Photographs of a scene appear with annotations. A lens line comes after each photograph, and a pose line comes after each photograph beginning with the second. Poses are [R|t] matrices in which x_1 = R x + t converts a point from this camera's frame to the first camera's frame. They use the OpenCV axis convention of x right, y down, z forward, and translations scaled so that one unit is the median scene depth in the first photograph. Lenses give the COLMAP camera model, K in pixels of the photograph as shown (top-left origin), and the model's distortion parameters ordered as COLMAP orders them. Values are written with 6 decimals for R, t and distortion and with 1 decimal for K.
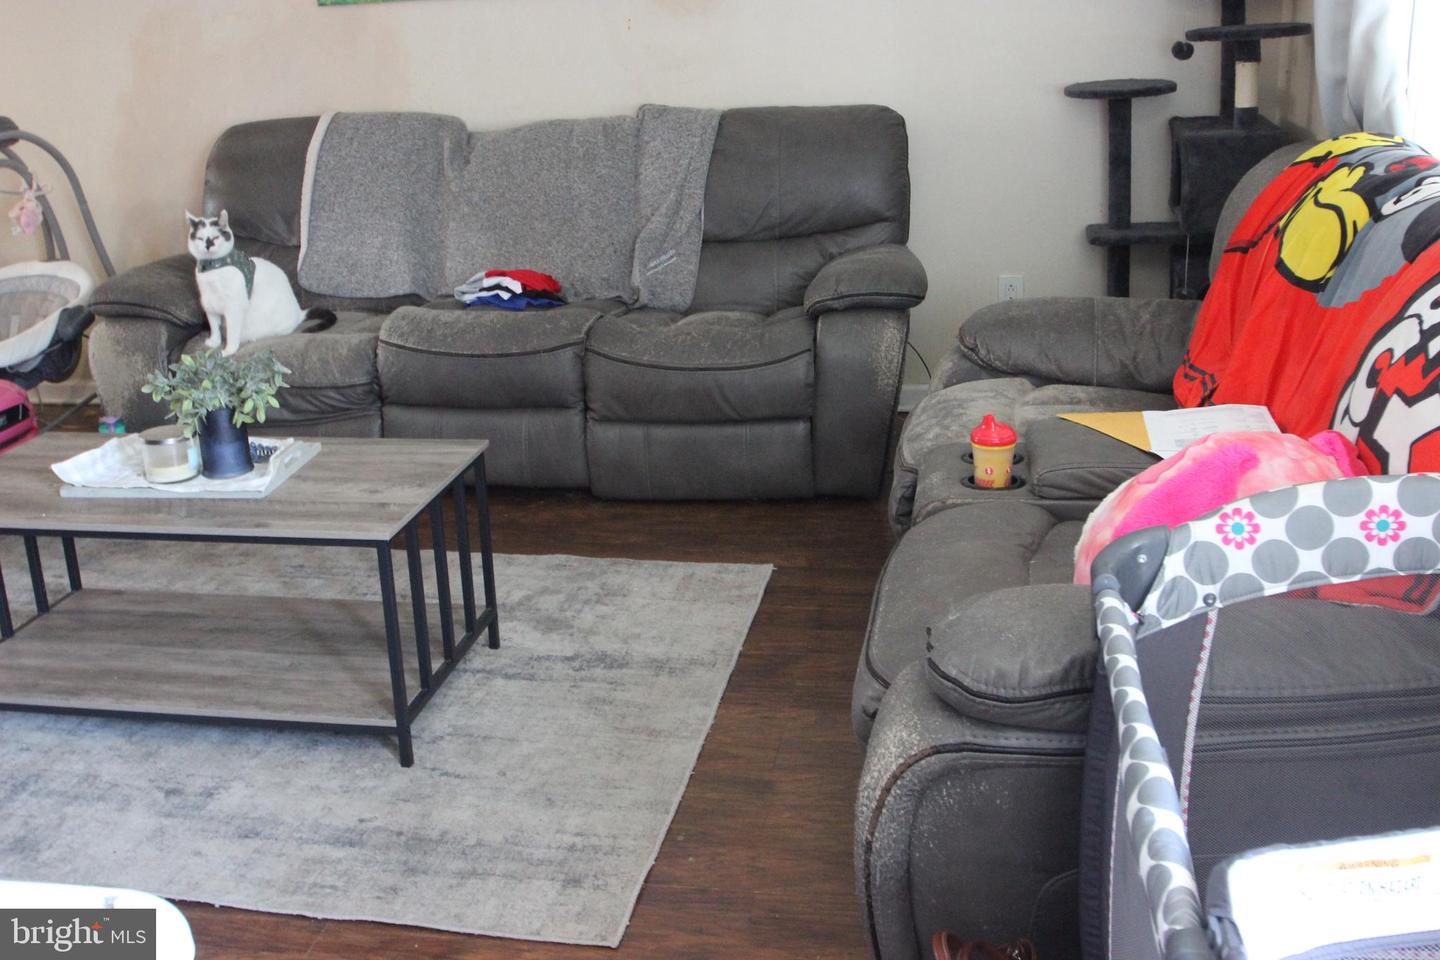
lens RADIAL K [[1504.9, 0, 720.0], [0, 1504.9, 480.0], [0, 0, 1]] dist [-0.079909, 0.012169]
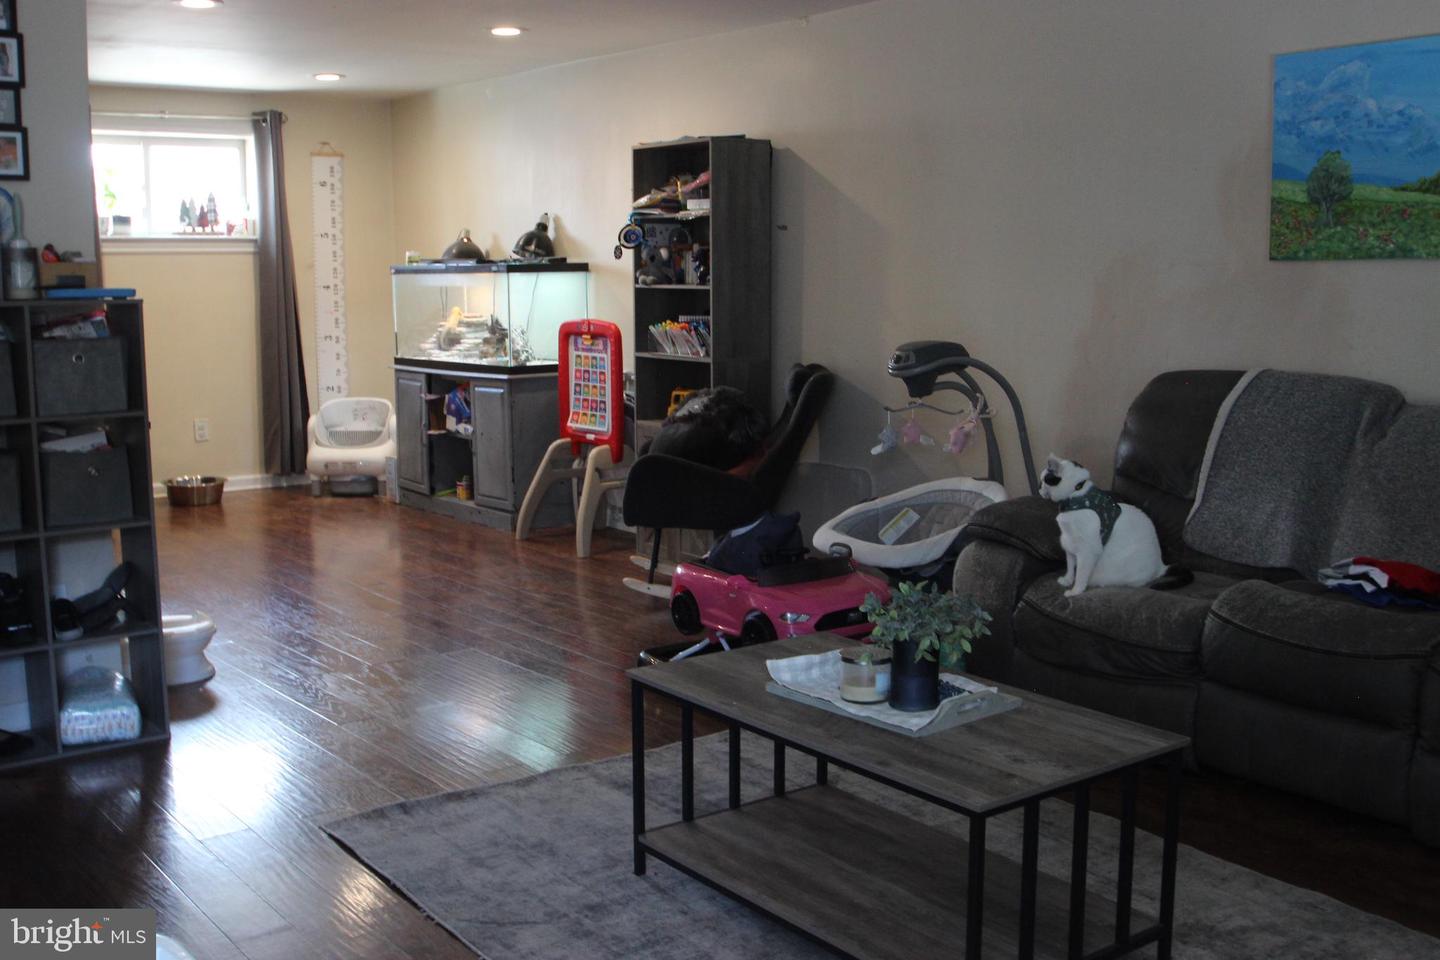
lens RADIAL K [[1504.9, 0, 720.0], [0, 1504.9, 480.0], [0, 0, 1]] dist [-0.079909, 0.012169]
pose [[0.726237, 0.128383, -0.675350, 0.161753], [-0.233663, 0.970016, -0.066870, -0.037448], [0.646515, 0.206368, 0.734460, 0.102667]]
